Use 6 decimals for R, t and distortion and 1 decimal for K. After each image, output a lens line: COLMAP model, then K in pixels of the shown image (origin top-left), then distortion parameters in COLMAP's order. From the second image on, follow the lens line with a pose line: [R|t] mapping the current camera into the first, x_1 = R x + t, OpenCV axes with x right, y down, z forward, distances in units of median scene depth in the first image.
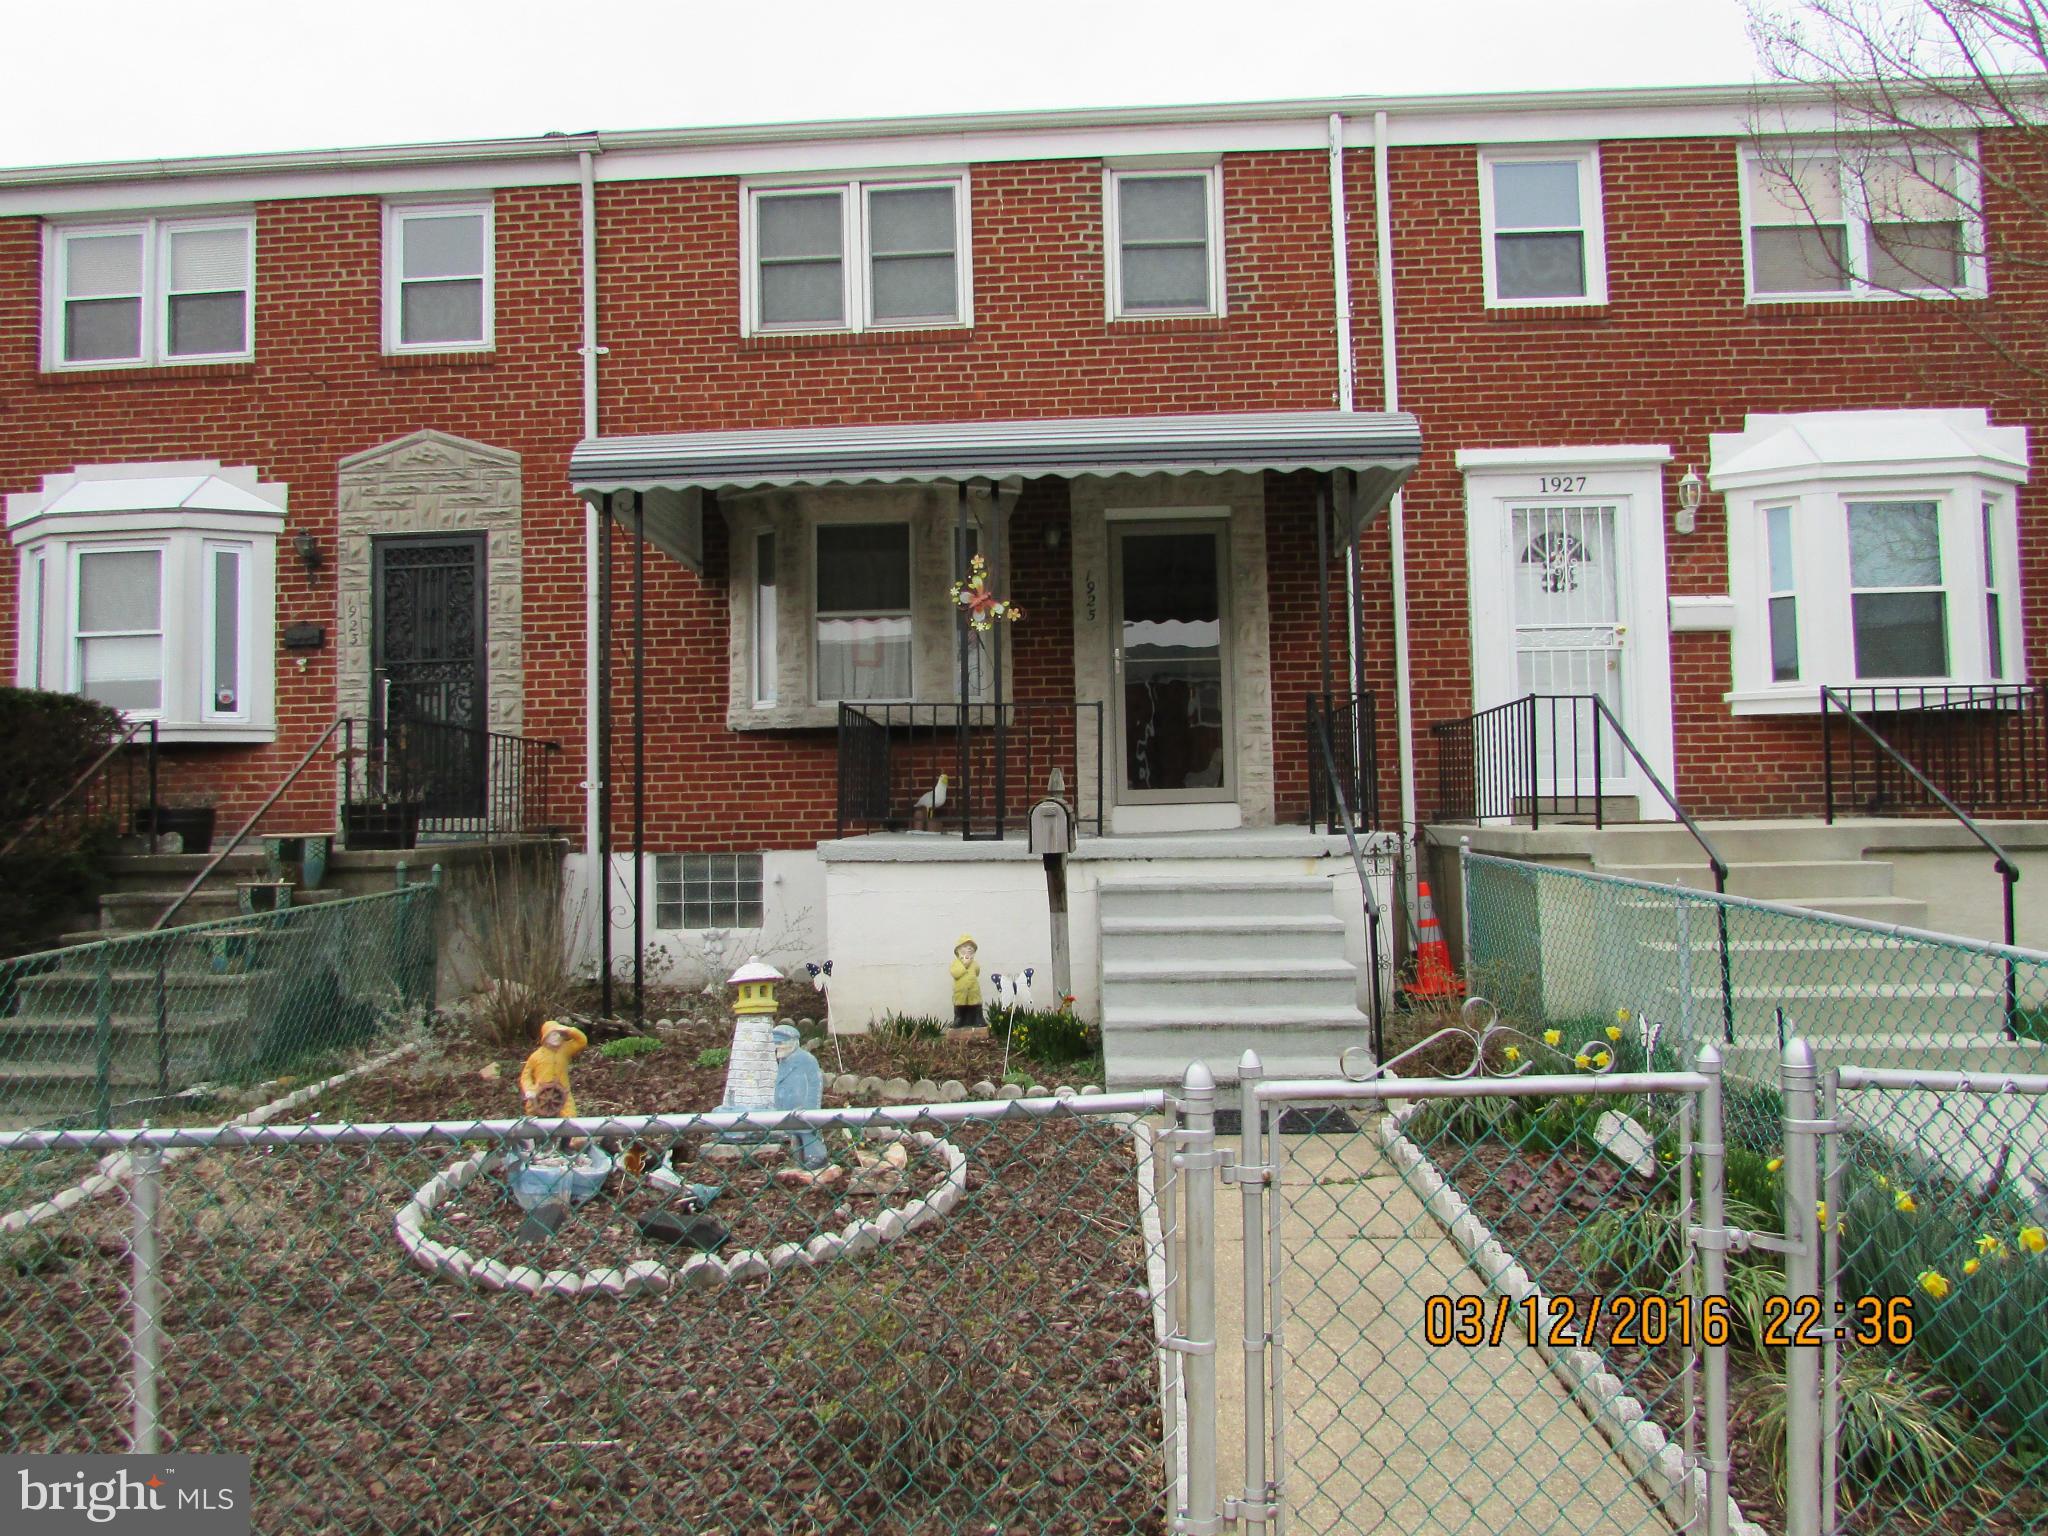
lens RADIAL K [[1454.7, 0, 1030.1], [0, 1454.7, 769.0], [0, 0, 1]] dist [-0.048913, 0.026436]
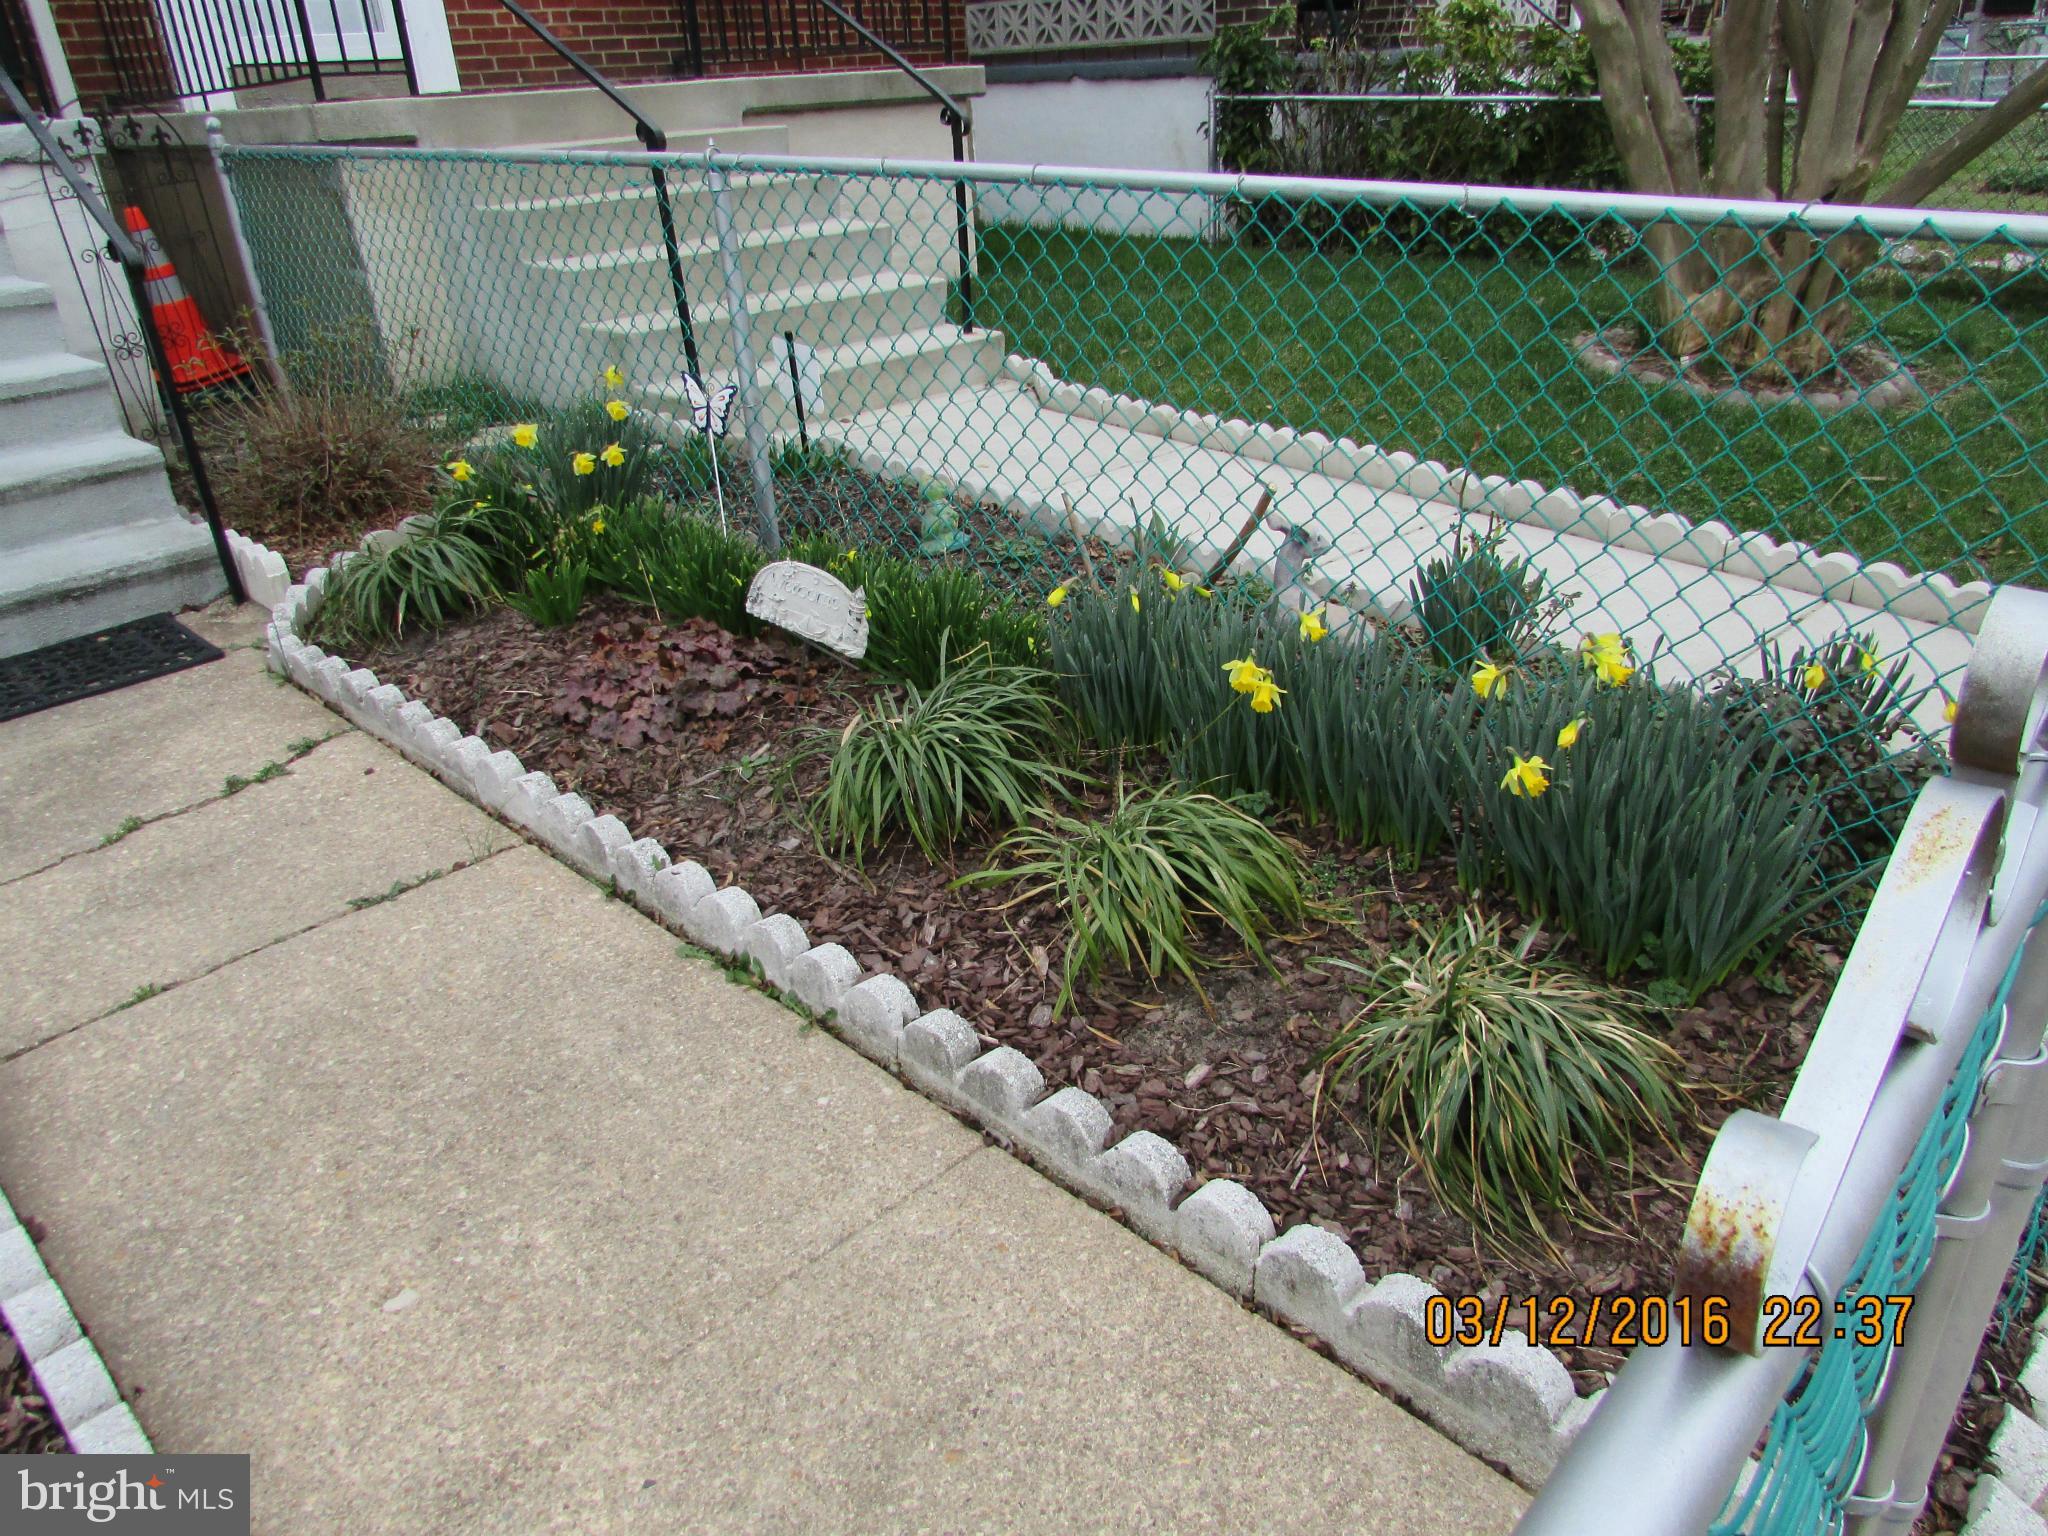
lens RADIAL K [[1454.7, 0, 1030.1], [0, 1454.7, 769.0], [0, 0, 1]] dist [-0.048913, 0.026436]
pose [[0.663539, -0.344104, 0.664310, 0.040331], [0.018372, 0.895174, 0.445338, 0.038118], [-0.747916, -0.283294, 0.600305, 0.368447]]
